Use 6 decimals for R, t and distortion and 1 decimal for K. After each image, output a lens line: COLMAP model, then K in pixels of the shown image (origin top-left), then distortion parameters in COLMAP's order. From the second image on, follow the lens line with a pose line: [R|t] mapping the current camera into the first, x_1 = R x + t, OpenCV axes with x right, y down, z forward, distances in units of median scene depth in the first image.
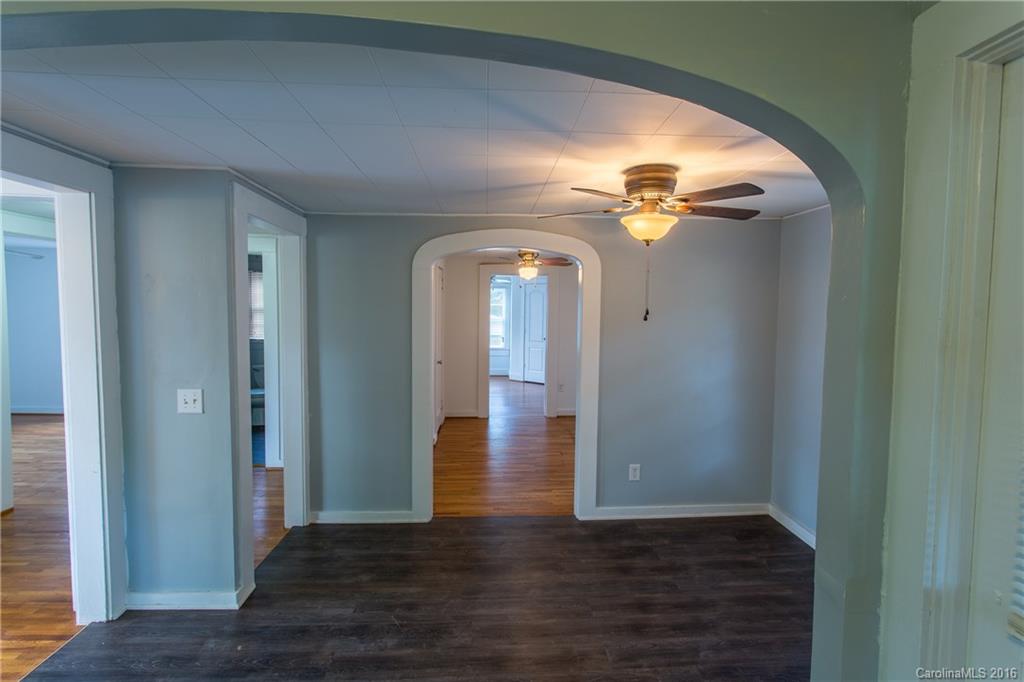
lens RADIAL K [[483.1, 0, 509.0], [0, 483.1, 335.2], [0, 0, 1]] dist [-0.000370, 0.002171]
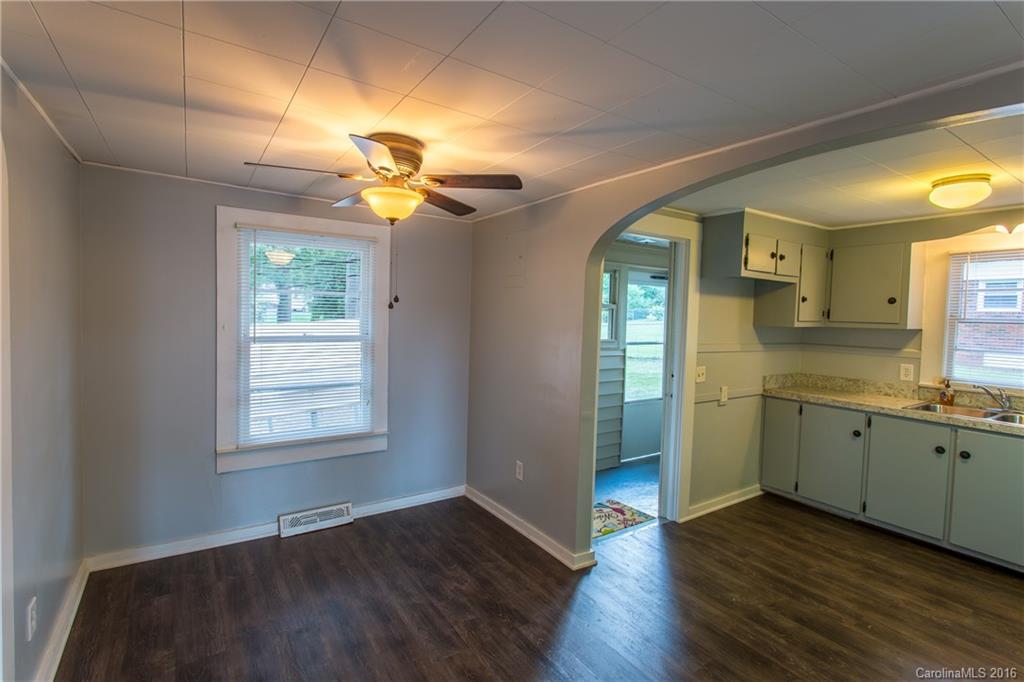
lens RADIAL K [[483.1, 0, 509.0], [0, 483.1, 335.2], [0, 0, 1]] dist [-0.000370, 0.002171]
pose [[-0.515208, -0.064203, 0.854657, -0.495919], [0.016951, 0.996232, 0.085056, -0.044978], [-0.856898, 0.058309, -0.512178, 1.050609]]
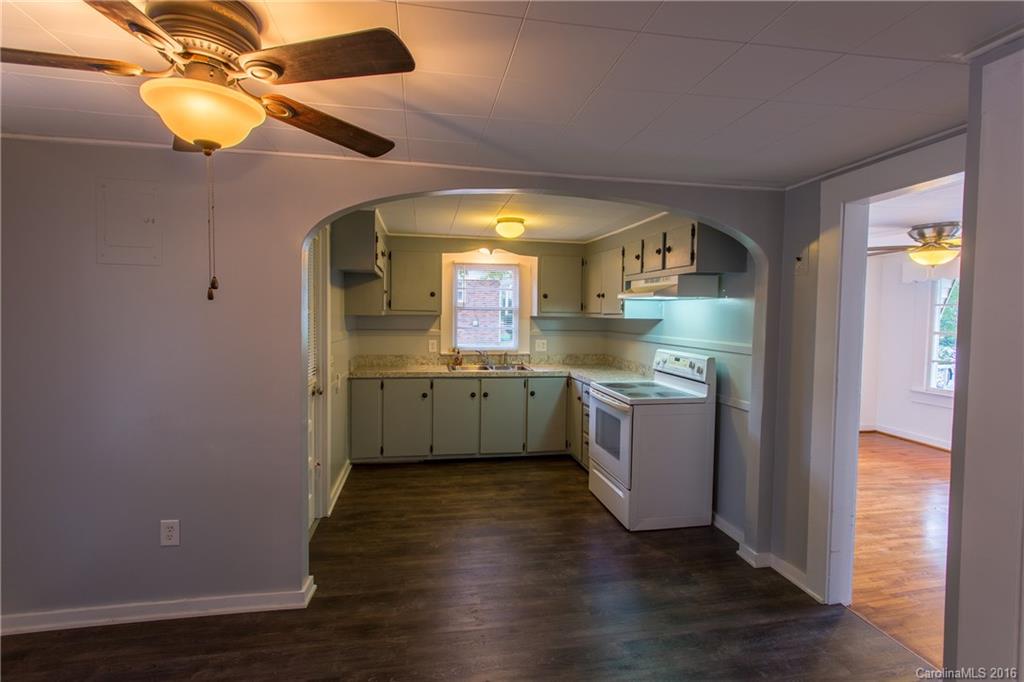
lens RADIAL K [[483.1, 0, 509.0], [0, 483.1, 335.2], [0, 0, 1]] dist [-0.000370, 0.002171]
pose [[-0.990608, -0.019949, -0.135269, 0.030055], [-0.033554, 0.994516, 0.099055, -0.045358], [0.132551, 0.102664, -0.985845, 1.287881]]
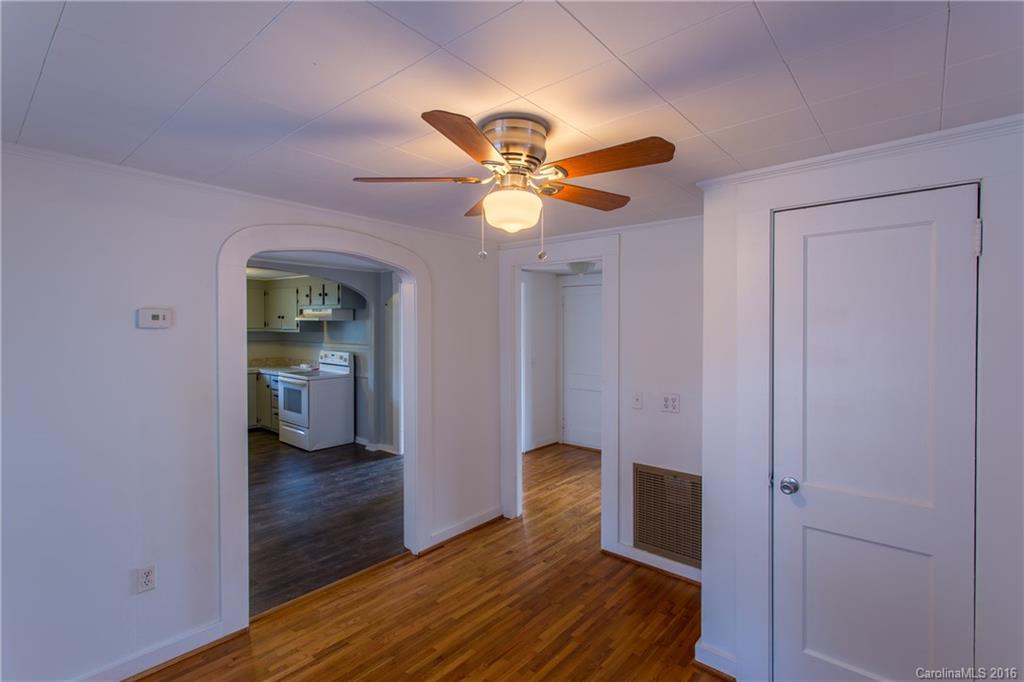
lens RADIAL K [[483.1, 0, 509.0], [0, 483.1, 335.2], [0, 0, 1]] dist [-0.000370, 0.002171]
pose [[-0.685152, -0.002675, -0.728396, 0.498220], [-0.054428, 0.997386, 0.047534, -0.115493], [0.726364, 0.072213, -0.683506, 2.233431]]
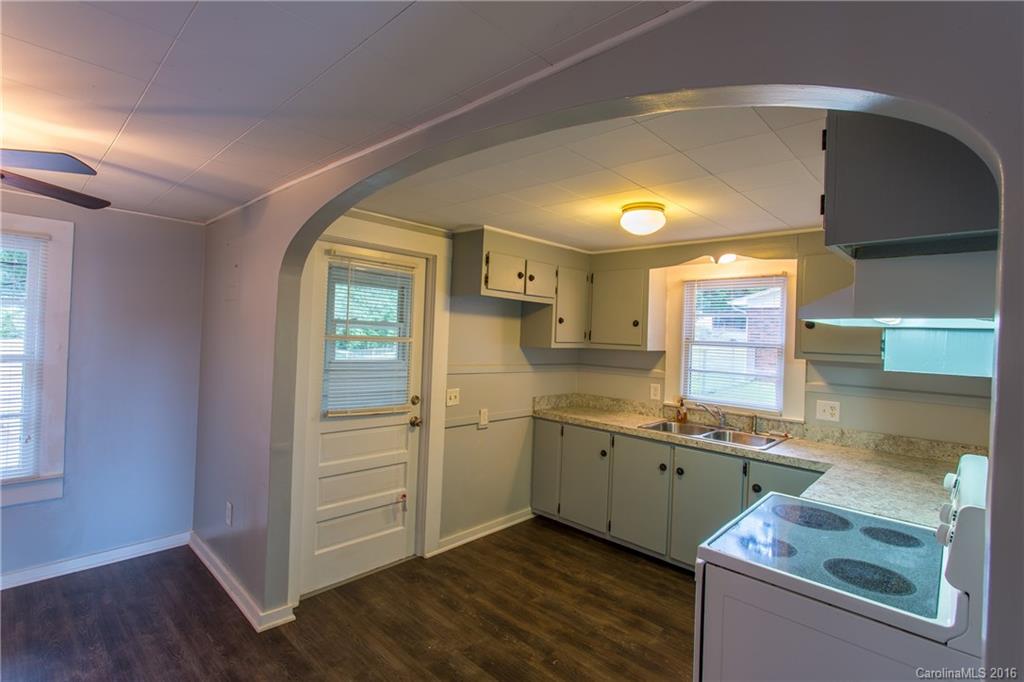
lens RADIAL K [[483.1, 0, 509.0], [0, 483.1, 335.2], [0, 0, 1]] dist [-0.000370, 0.002171]
pose [[-0.689974, -0.038657, 0.722802, -0.640789], [-0.006201, 0.998852, 0.047501, -0.038926], [-0.723808, 0.028292, -0.689421, 0.704820]]
